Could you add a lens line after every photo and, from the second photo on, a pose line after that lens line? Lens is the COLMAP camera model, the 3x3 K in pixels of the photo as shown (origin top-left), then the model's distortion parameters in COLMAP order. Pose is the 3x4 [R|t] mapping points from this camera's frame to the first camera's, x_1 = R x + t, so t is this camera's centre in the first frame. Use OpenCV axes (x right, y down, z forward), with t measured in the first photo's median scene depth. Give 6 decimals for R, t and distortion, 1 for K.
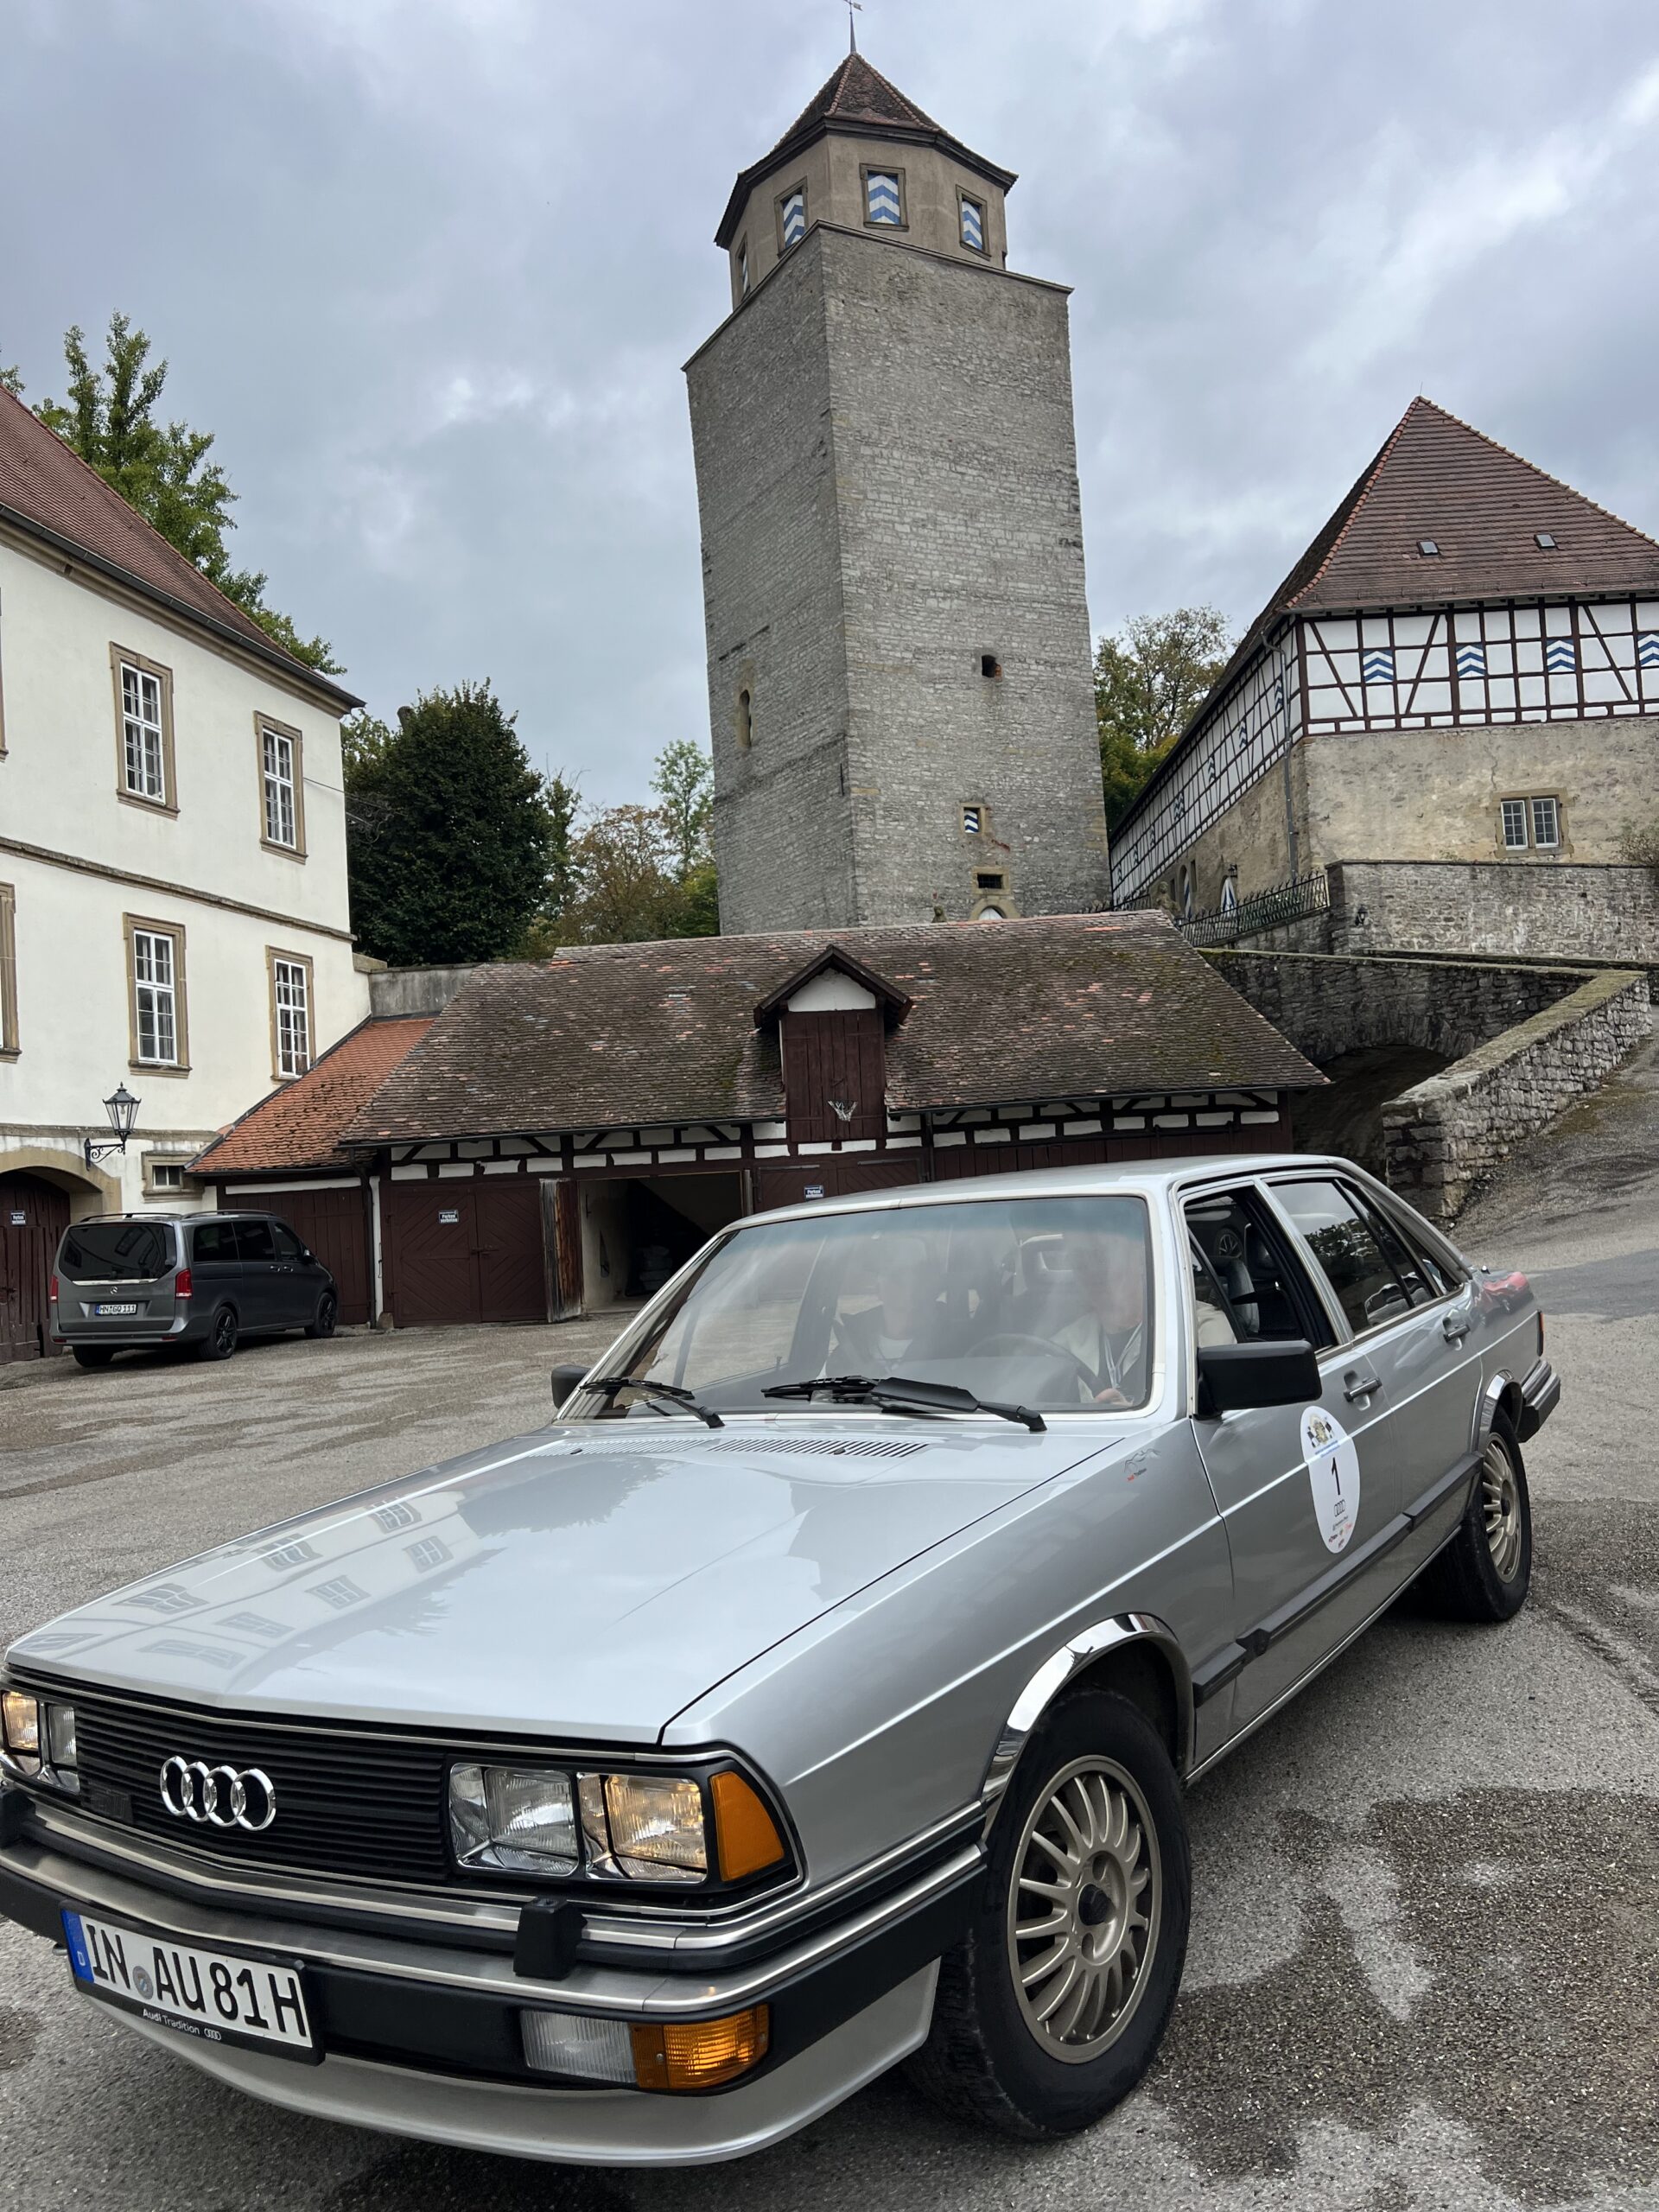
lens RADIAL K [[1661.2, 0, 817.6], [0, 1661.2, 1126.7], [0, 0, 1]] dist [0.051362, -0.059713]
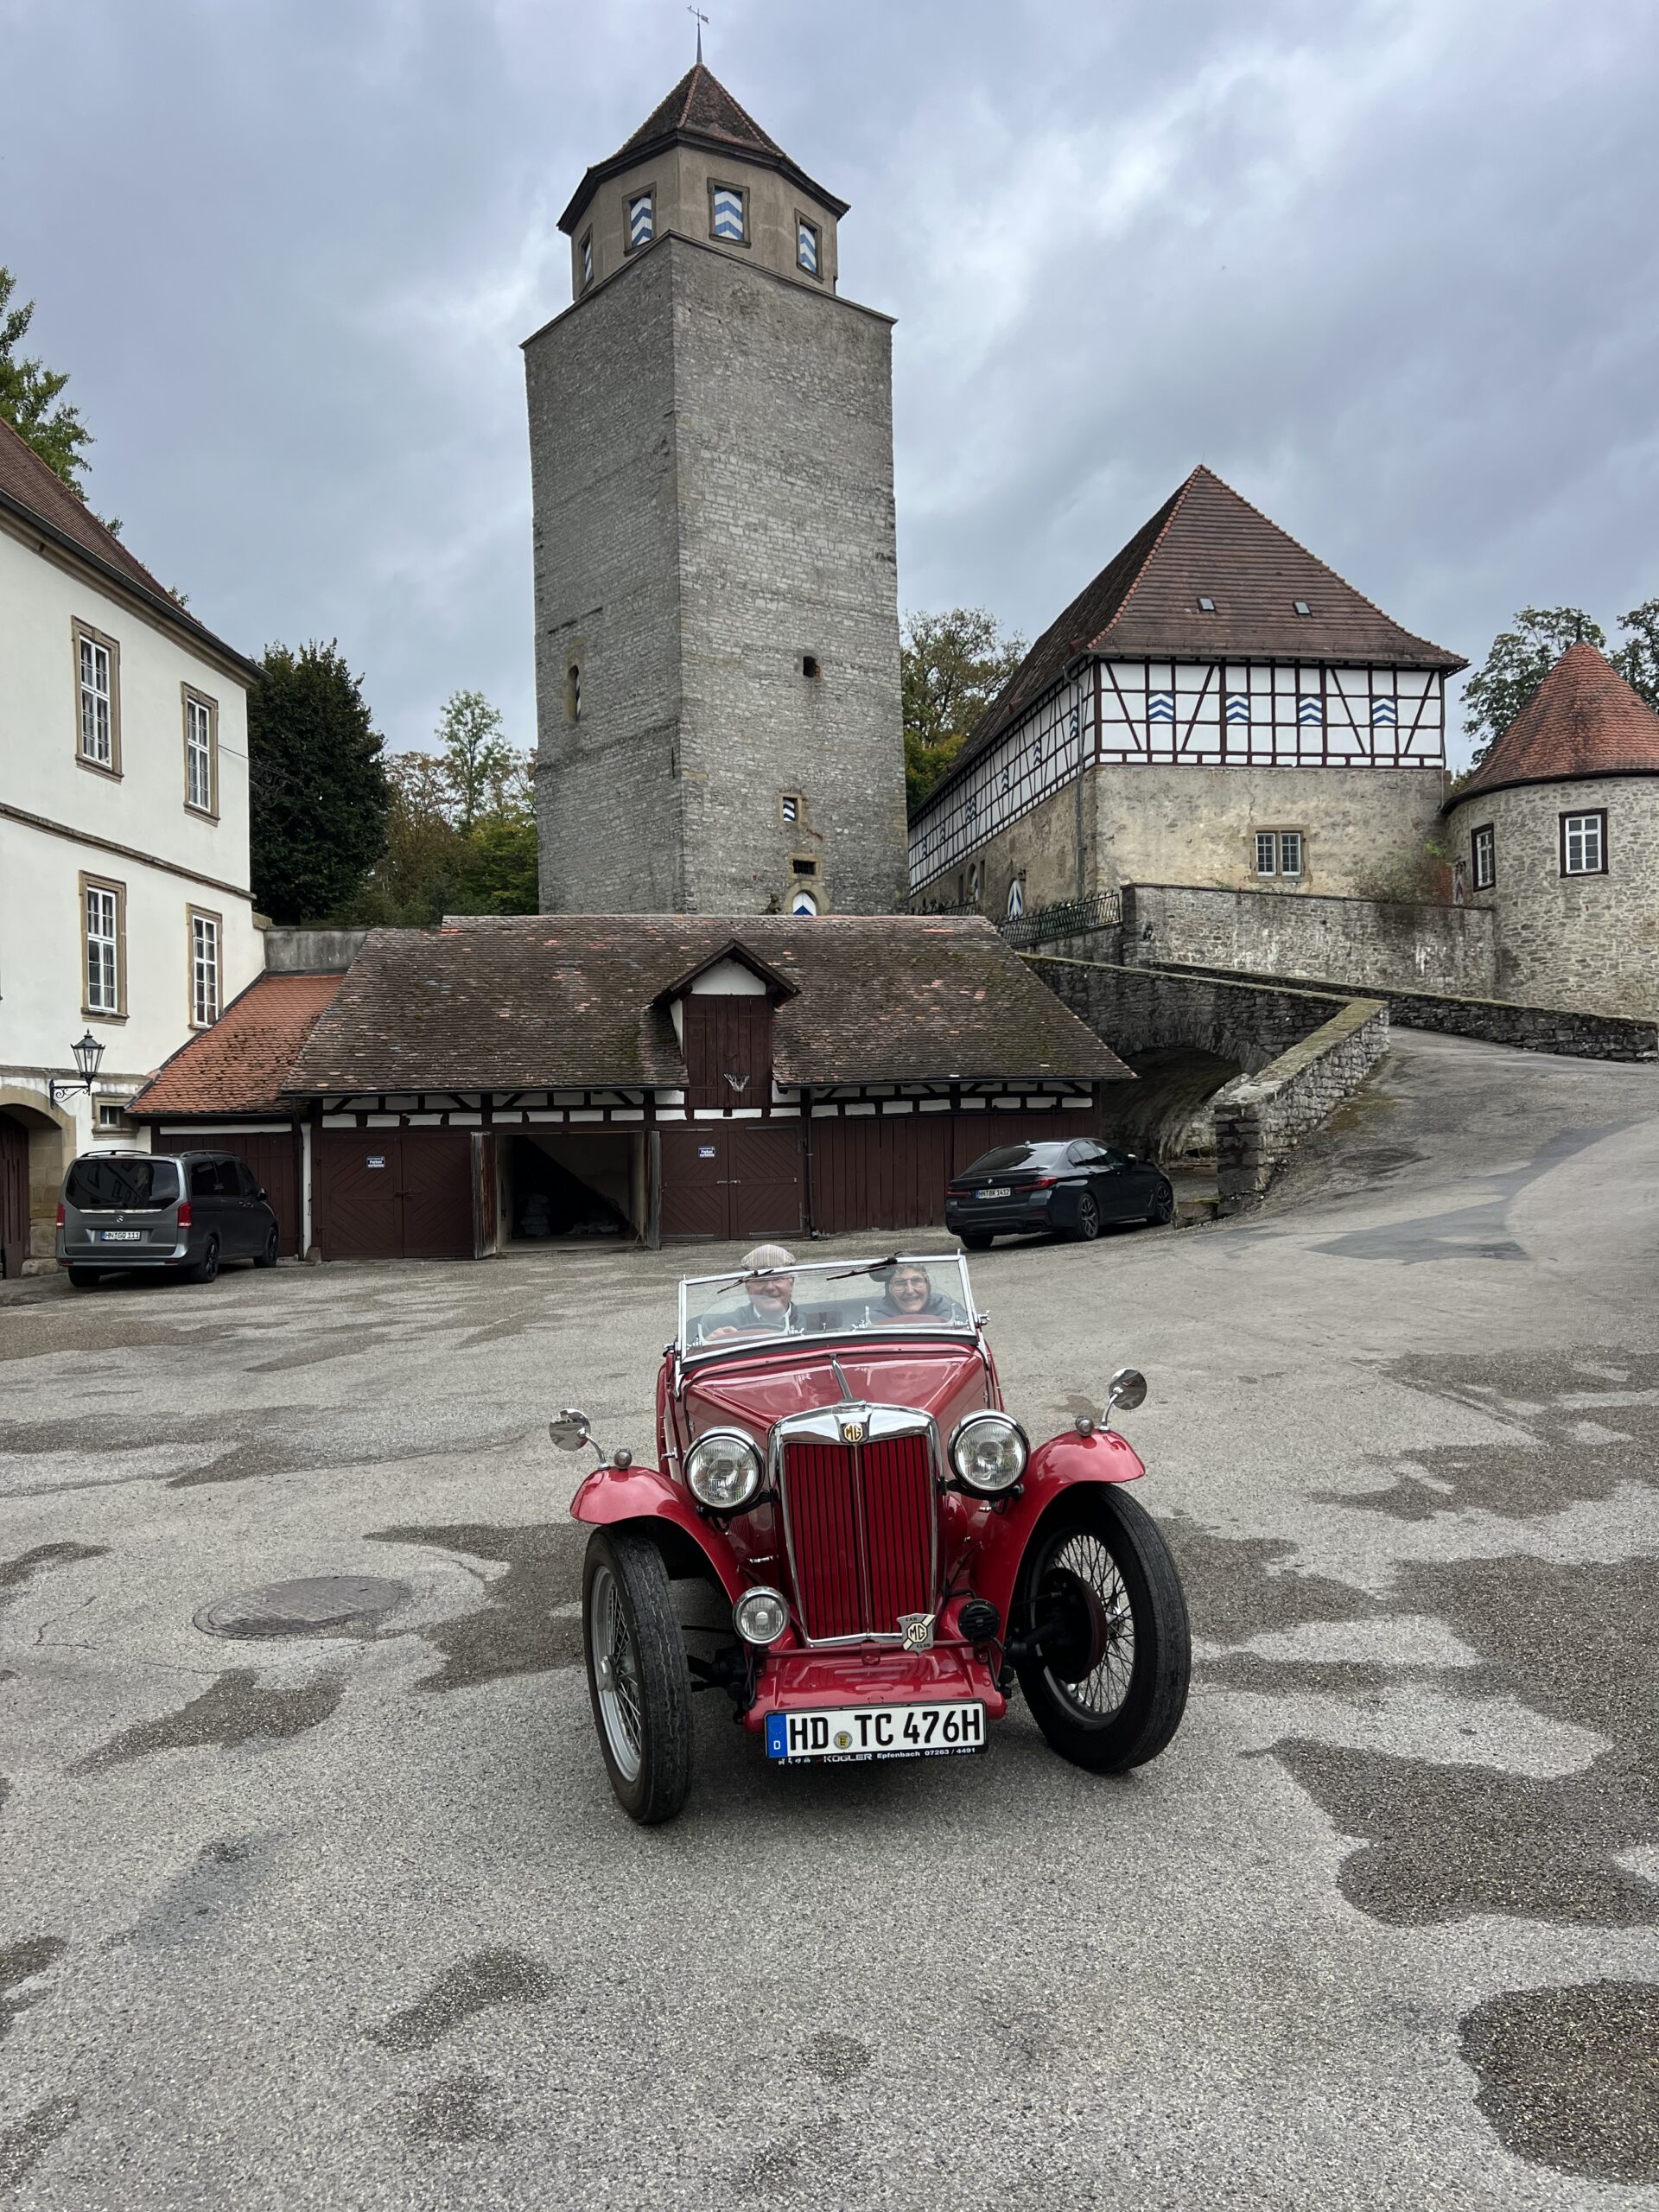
lens RADIAL K [[1651.0, 0, 844.5], [0, 1651.0, 1118.8], [0, 0, 1]] dist [0.105836, -0.175798]
pose [[0.983622, 0.039141, 0.175940, -0.066991], [-0.042823, 0.998935, 0.017174, -0.004466], [-0.175081, -0.024427, 0.984251, -0.088668]]
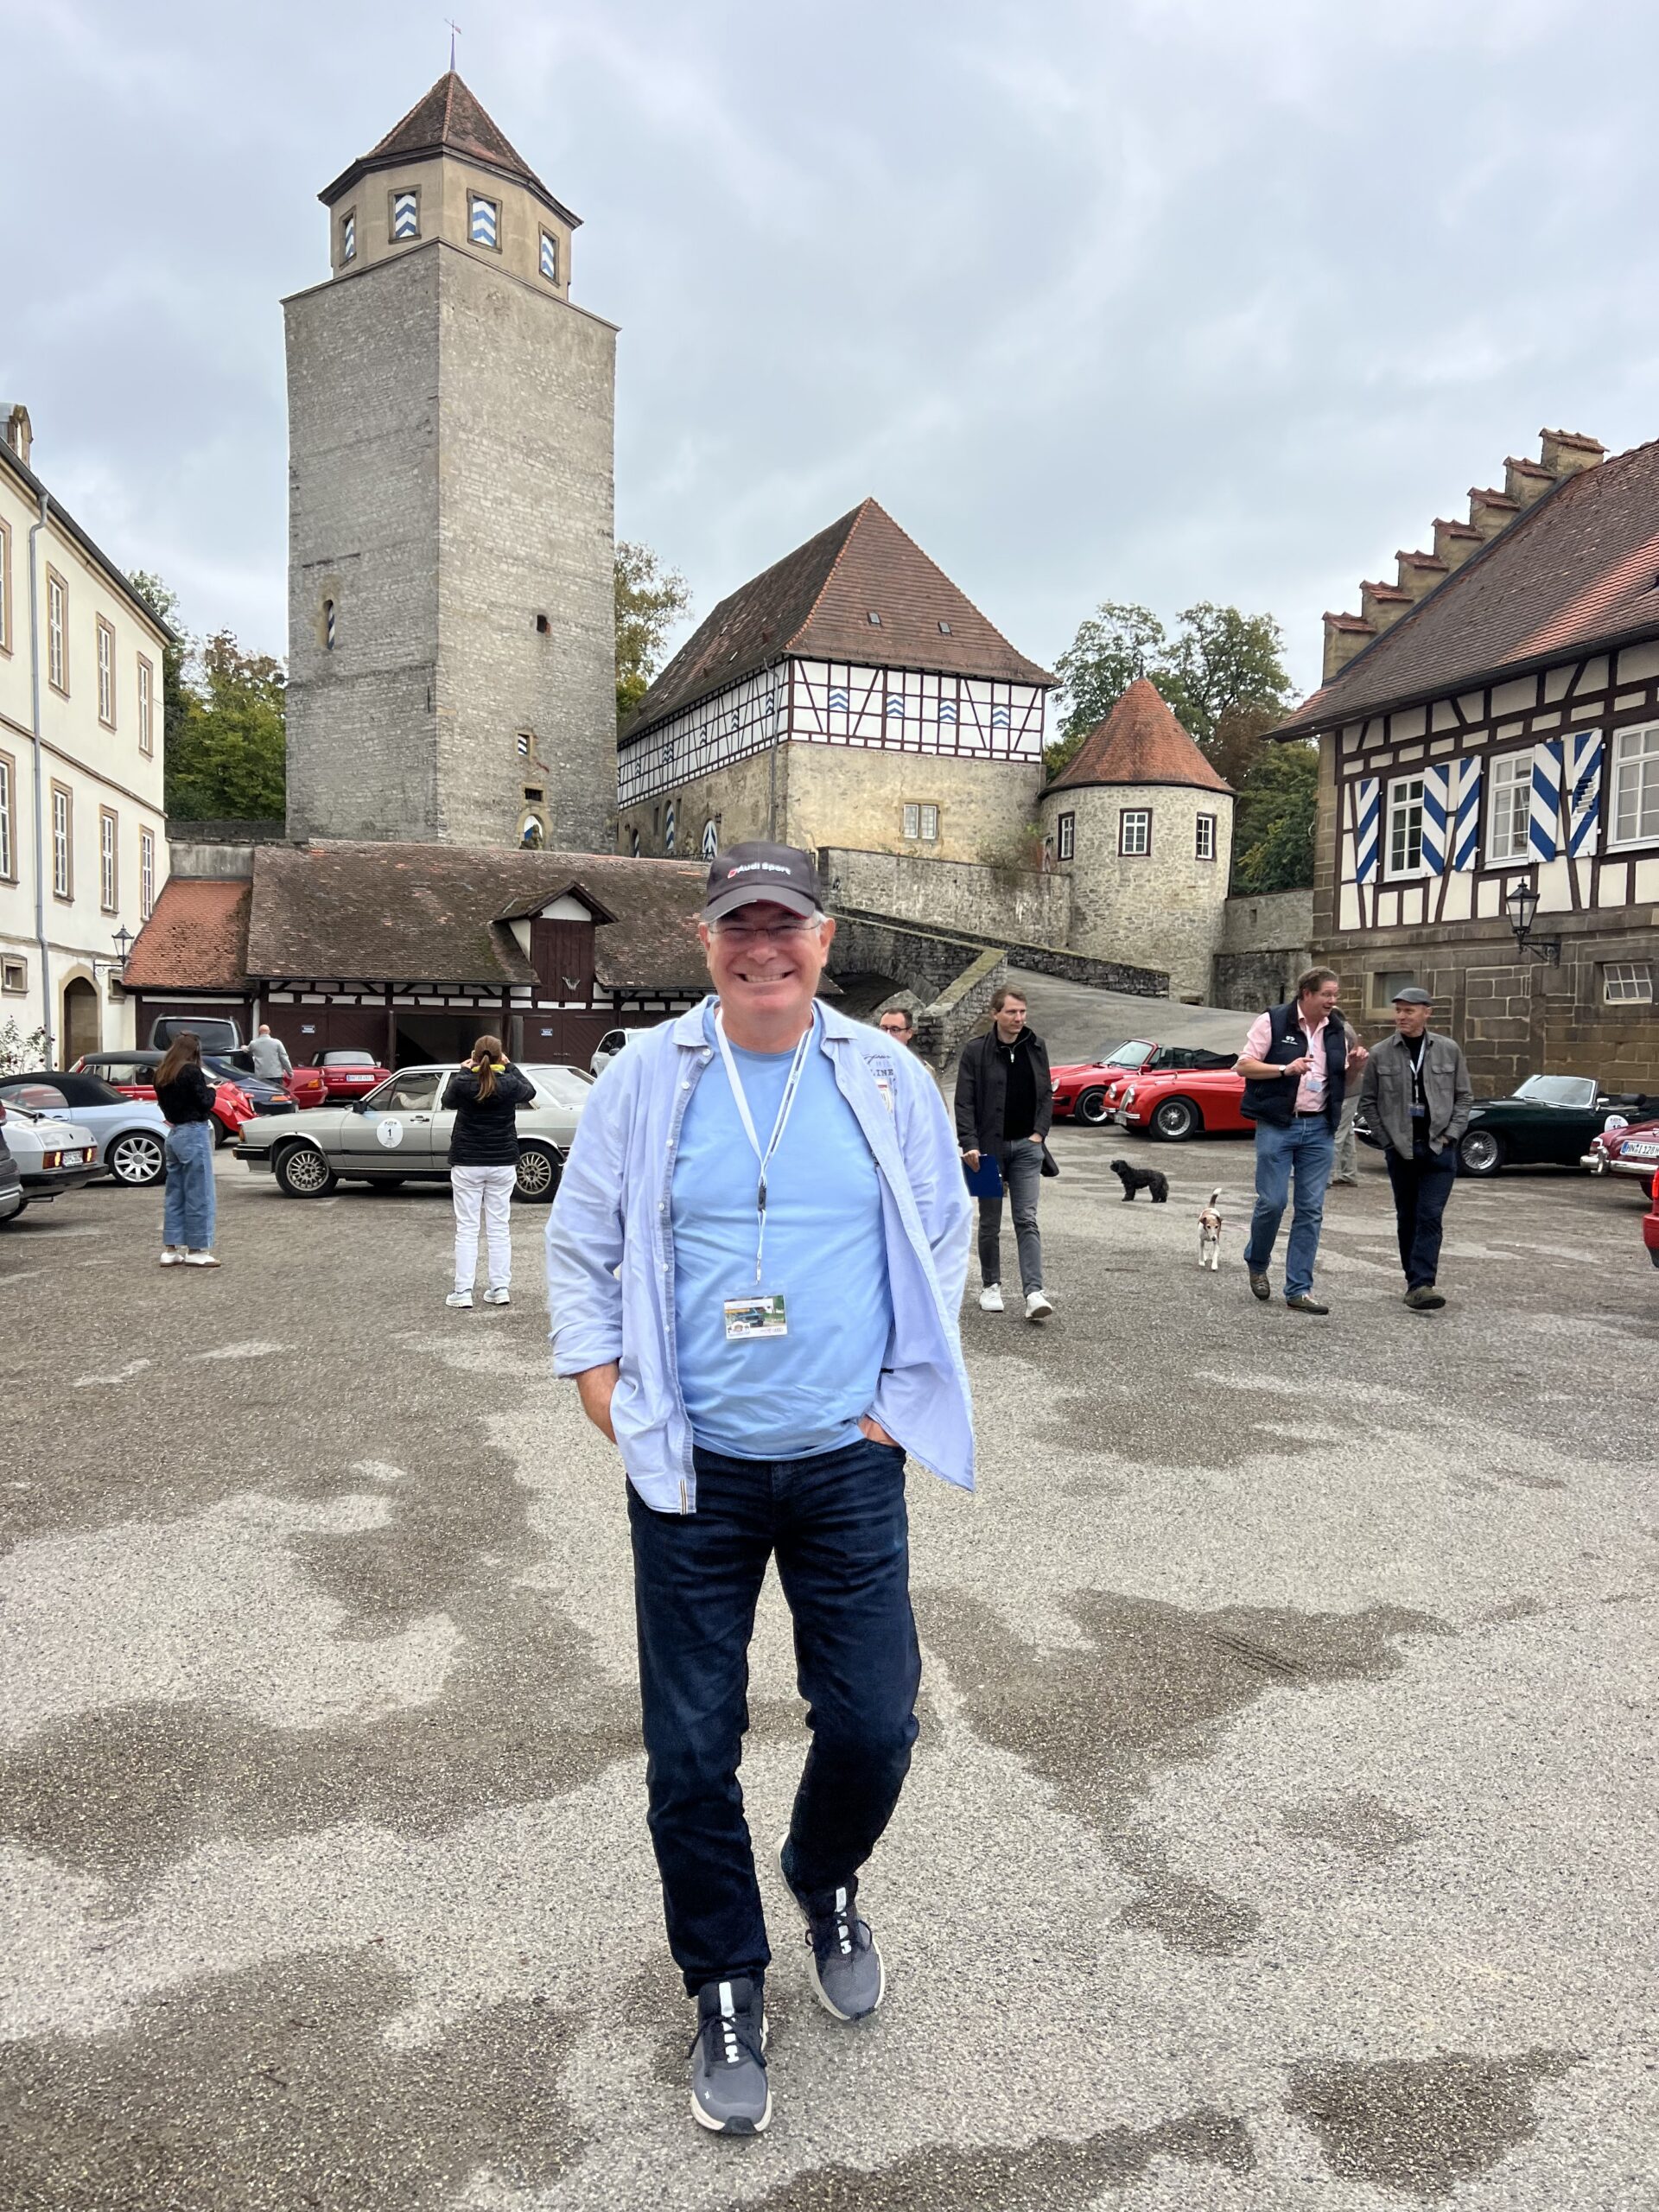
lens RADIAL K [[1639.9, 0, 823.8], [0, 1639.9, 1123.7], [0, 0, 1]] dist [0.080281, -0.110142]
pose [[0.913937, 0.053771, 0.402279, -0.239379], [-0.088942, 0.993626, 0.069253, -0.004083], [-0.395991, -0.099073, 0.912894, -0.352461]]
